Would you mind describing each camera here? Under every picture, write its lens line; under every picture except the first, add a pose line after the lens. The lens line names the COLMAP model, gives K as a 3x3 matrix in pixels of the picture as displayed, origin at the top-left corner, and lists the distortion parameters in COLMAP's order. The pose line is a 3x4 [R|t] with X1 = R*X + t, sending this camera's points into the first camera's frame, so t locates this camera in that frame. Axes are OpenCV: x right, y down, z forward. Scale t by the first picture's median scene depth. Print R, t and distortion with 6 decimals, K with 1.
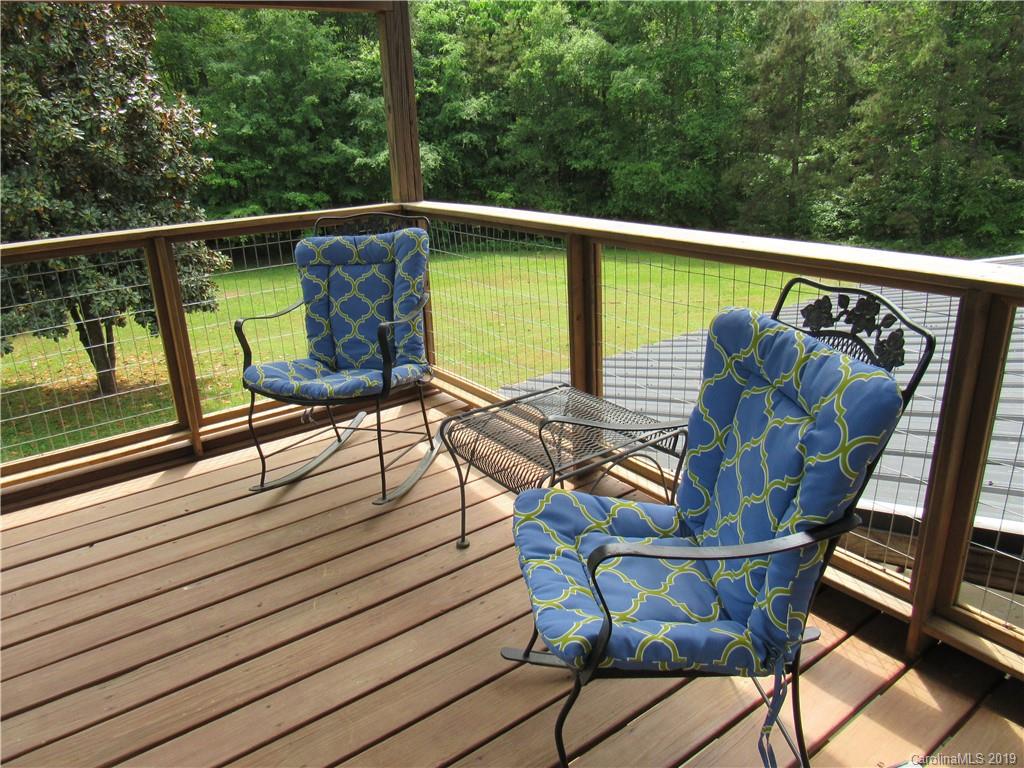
lens RADIAL K [[729.0, 0, 508.6], [0, 729.0, 383.5], [0, 0, 1]] dist [-0.004800, 0.000823]
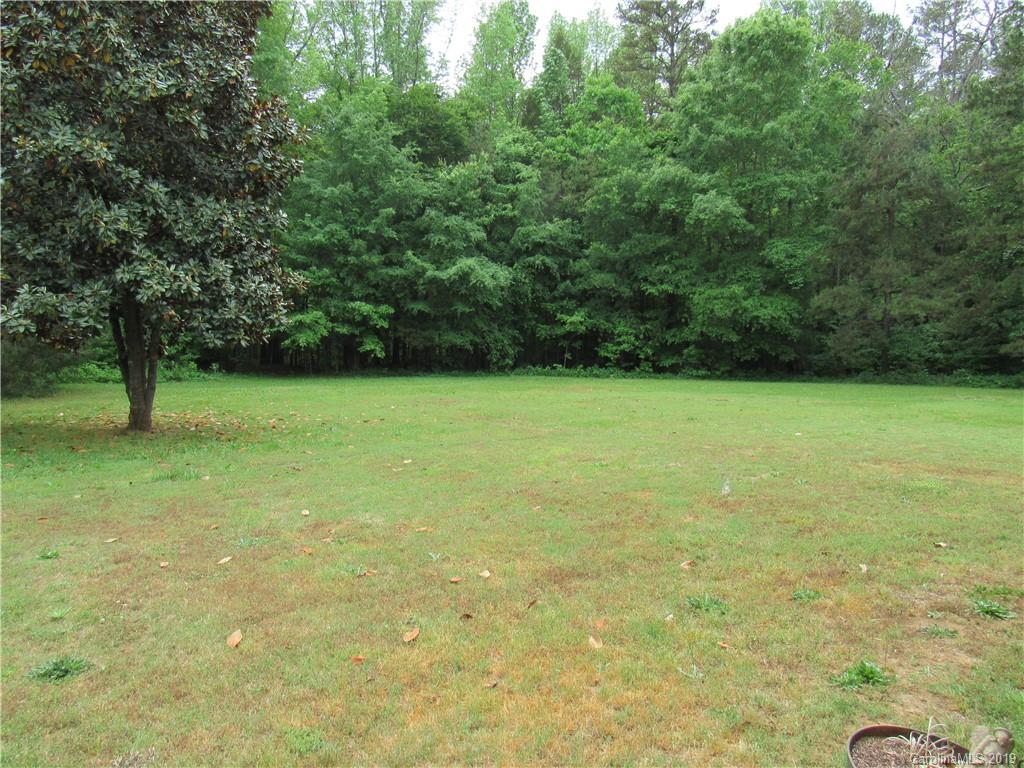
lens RADIAL K [[729.0, 0, 515.6], [0, 729.0, 387.4], [0, 0, 1]] dist [-0.004800, 0.000823]
pose [[0.998312, 0.042562, -0.039529, -0.044870], [-0.050727, 0.970354, -0.236304, 0.063918], [0.028299, 0.237911, 0.970875, 0.094668]]
